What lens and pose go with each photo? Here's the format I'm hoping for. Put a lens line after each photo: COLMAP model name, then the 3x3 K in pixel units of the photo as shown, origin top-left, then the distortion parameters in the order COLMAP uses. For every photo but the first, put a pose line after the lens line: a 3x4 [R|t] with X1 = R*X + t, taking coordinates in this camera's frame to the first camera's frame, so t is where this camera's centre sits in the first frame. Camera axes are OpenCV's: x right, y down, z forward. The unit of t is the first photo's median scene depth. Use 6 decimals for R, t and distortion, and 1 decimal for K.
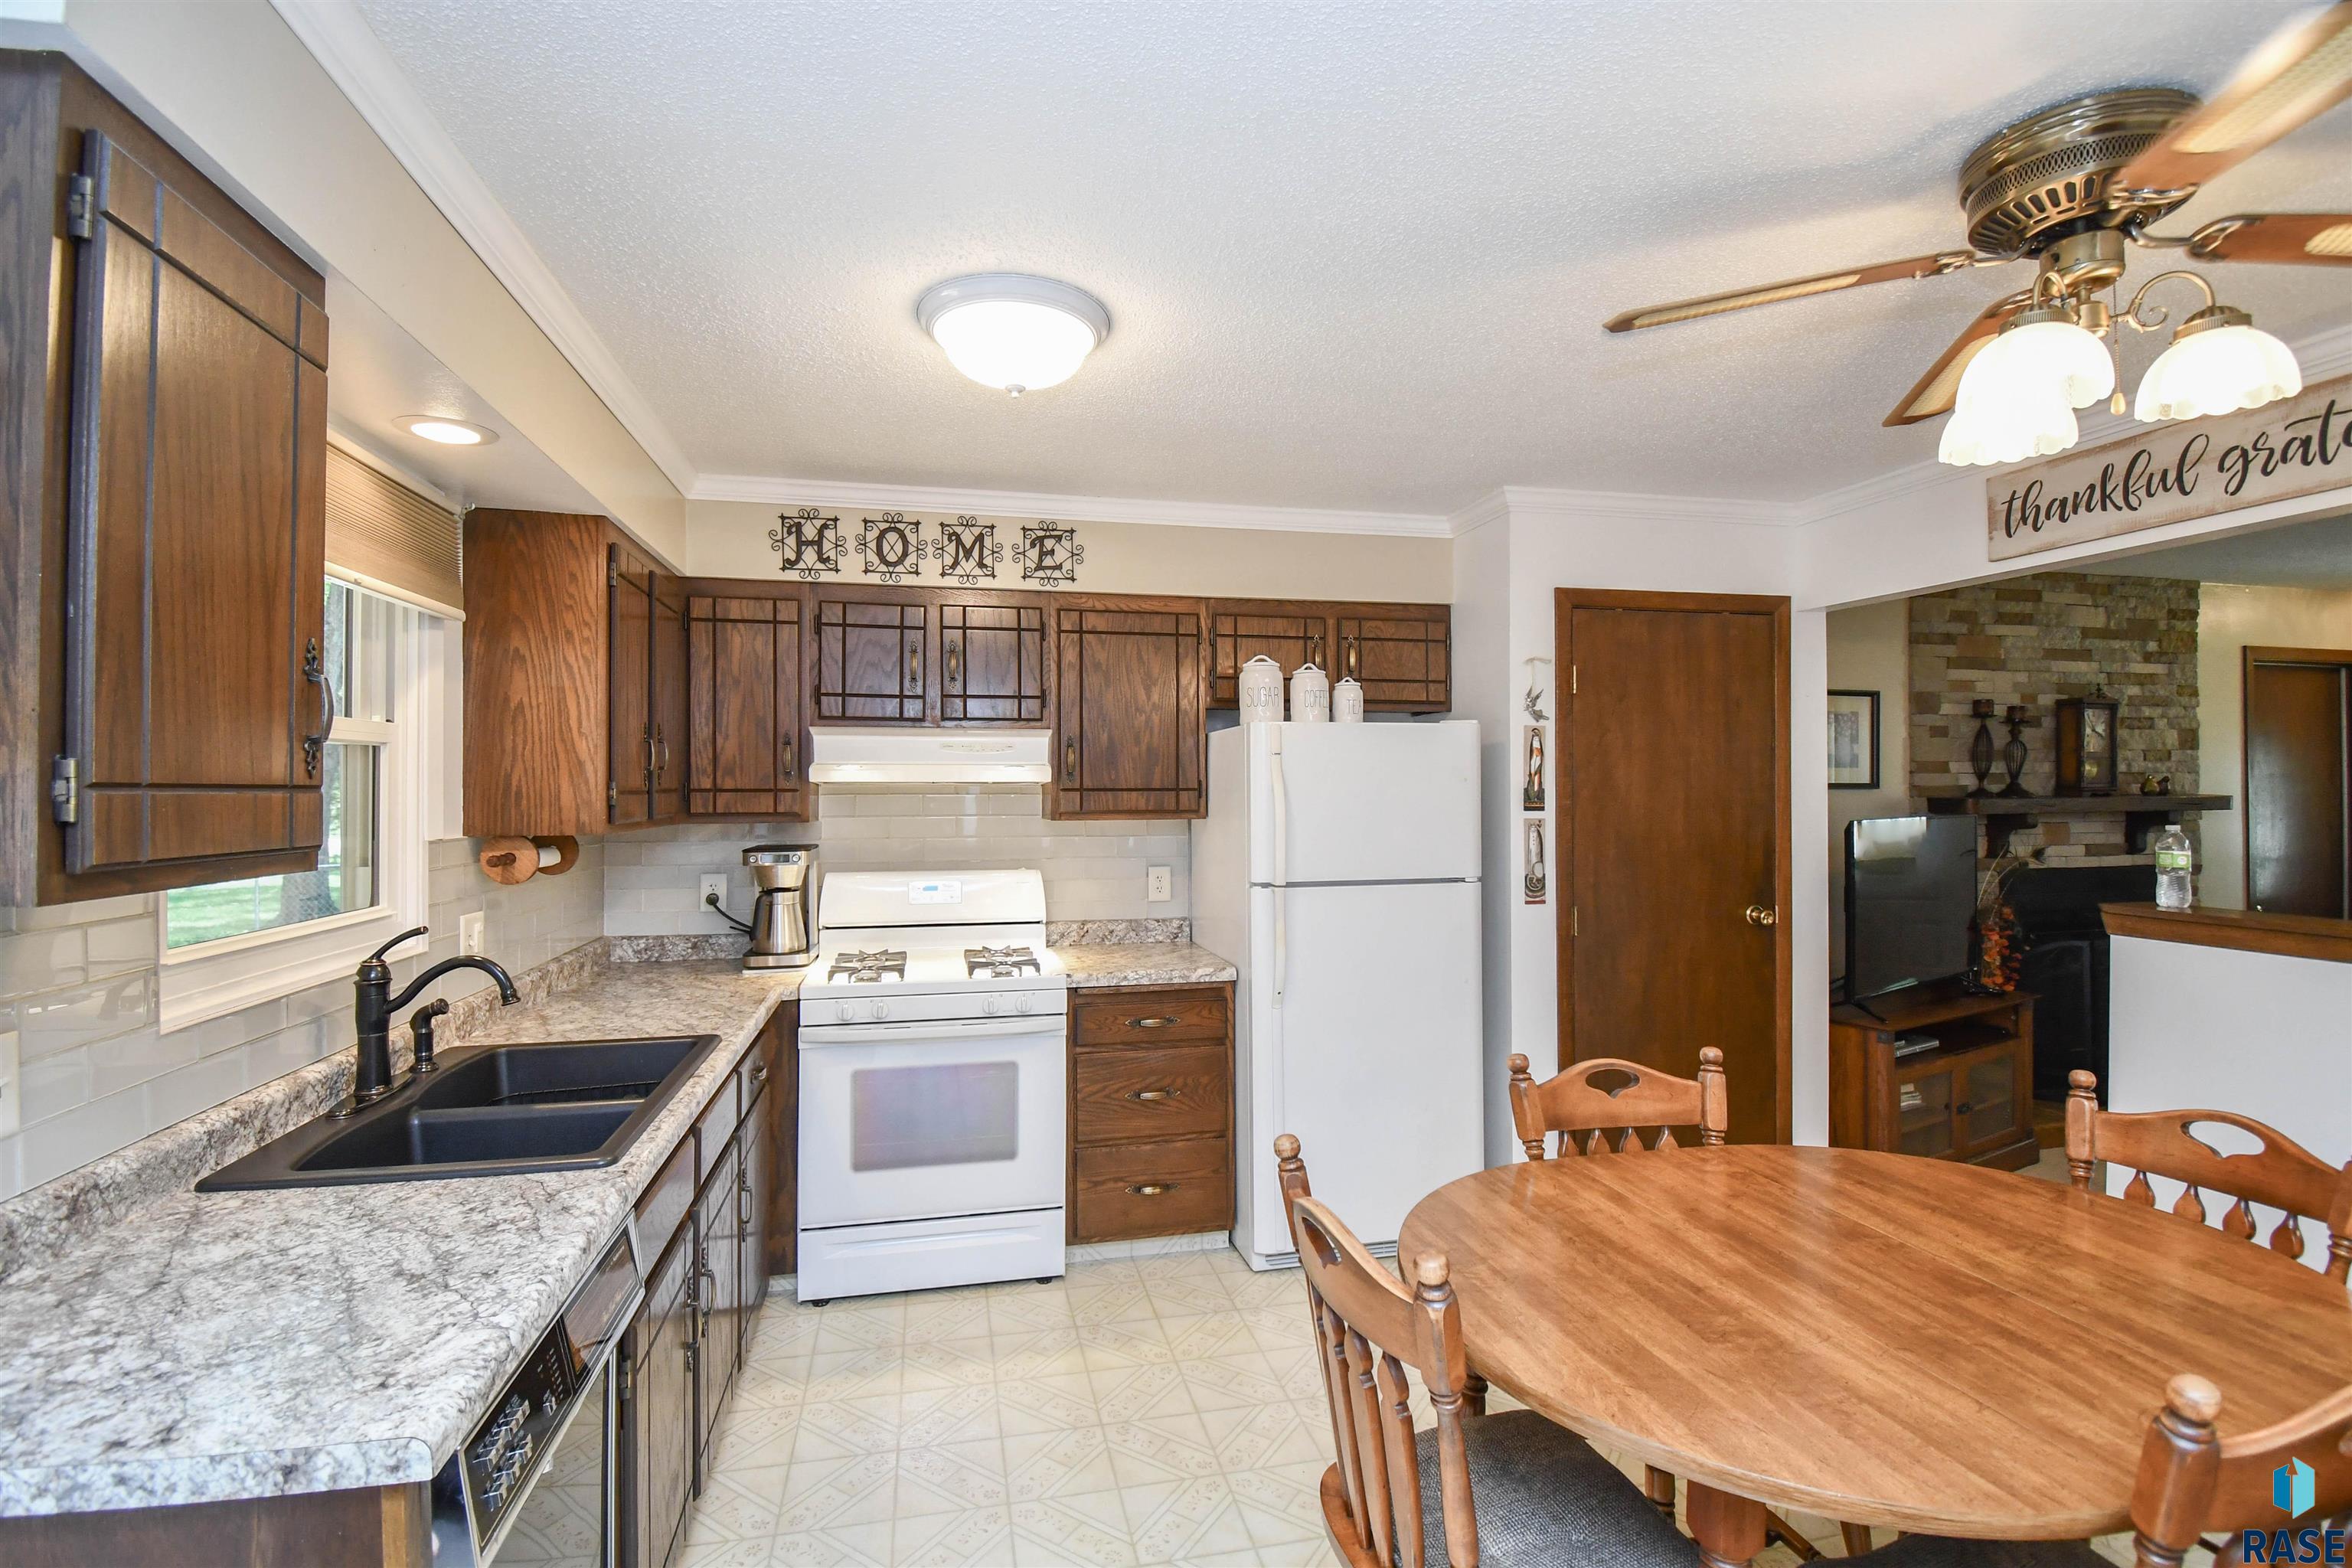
lens RADIAL K [[1045.1, 0, 1176.0], [0, 1045.1, 784.0], [0, 0, 1]] dist [0.032435, -0.033613]
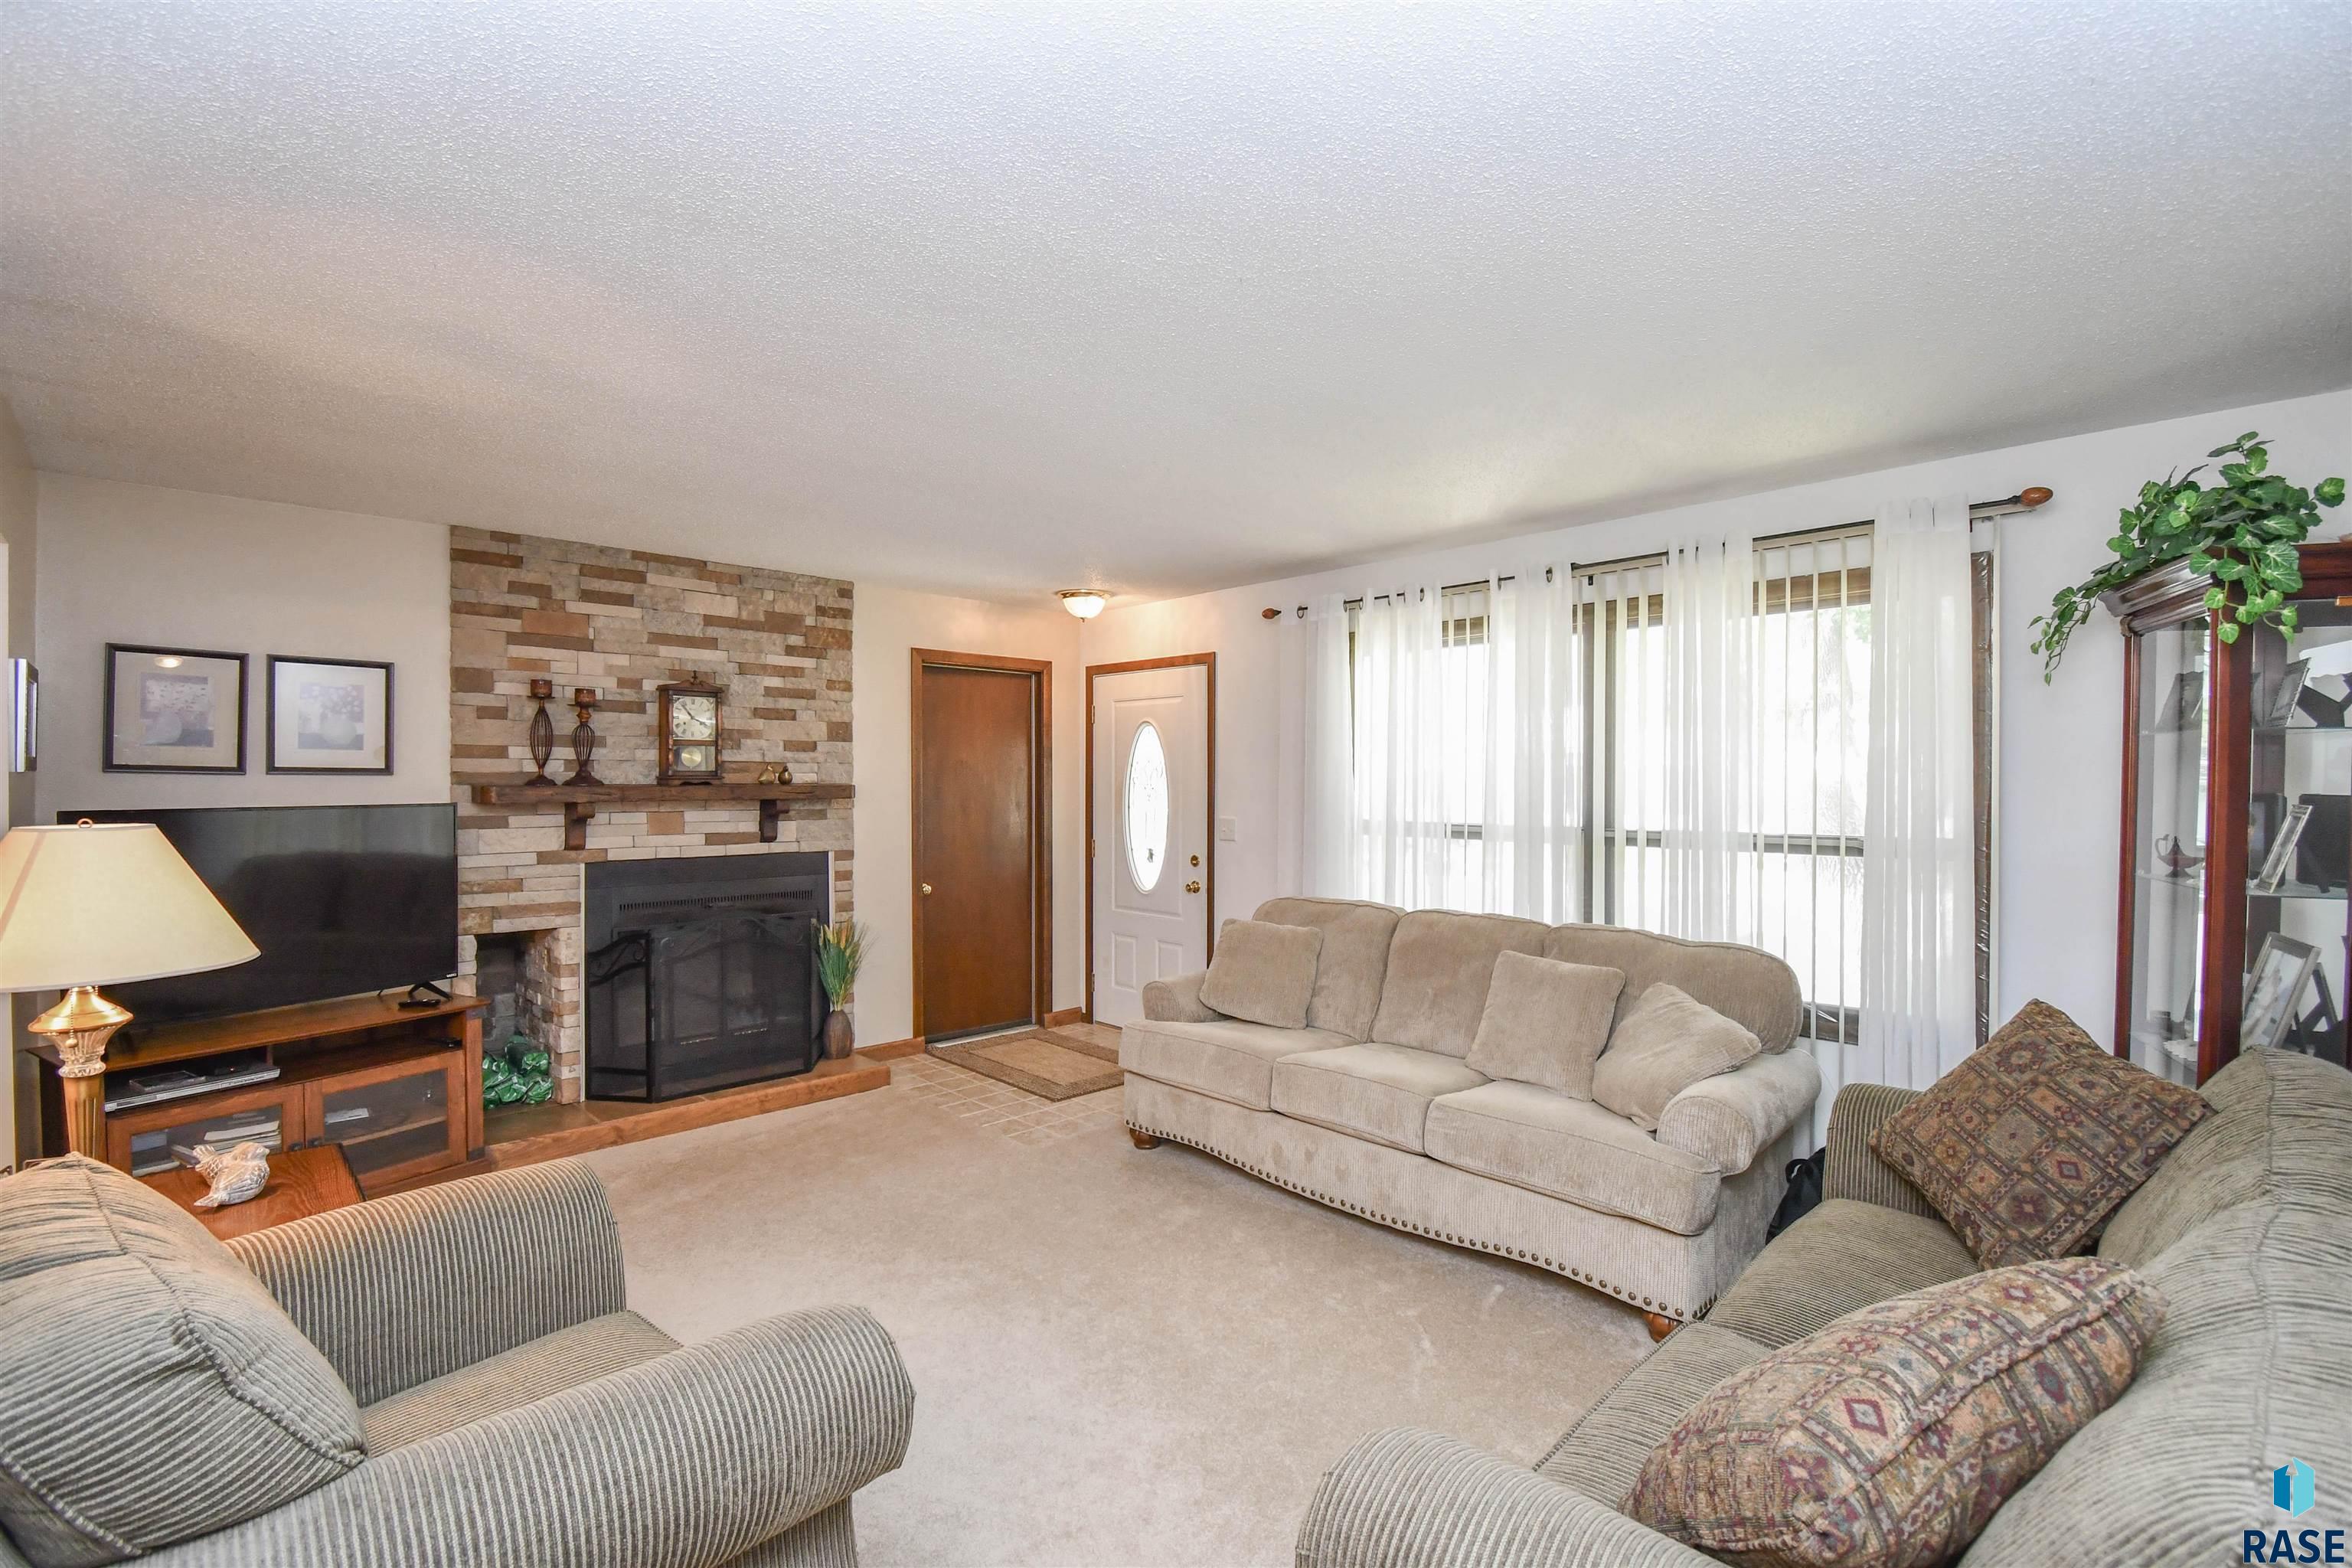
lens RADIAL K [[1045.1, 0, 1176.0], [0, 1045.1, 784.0], [0, 0, 1]] dist [0.032435, -0.033613]
pose [[0.852223, 0.004815, 0.523157, 0.734452], [-0.008230, 0.999957, 0.004203, 0.002925], [-0.523114, -0.007887, 0.852226, -0.081068]]
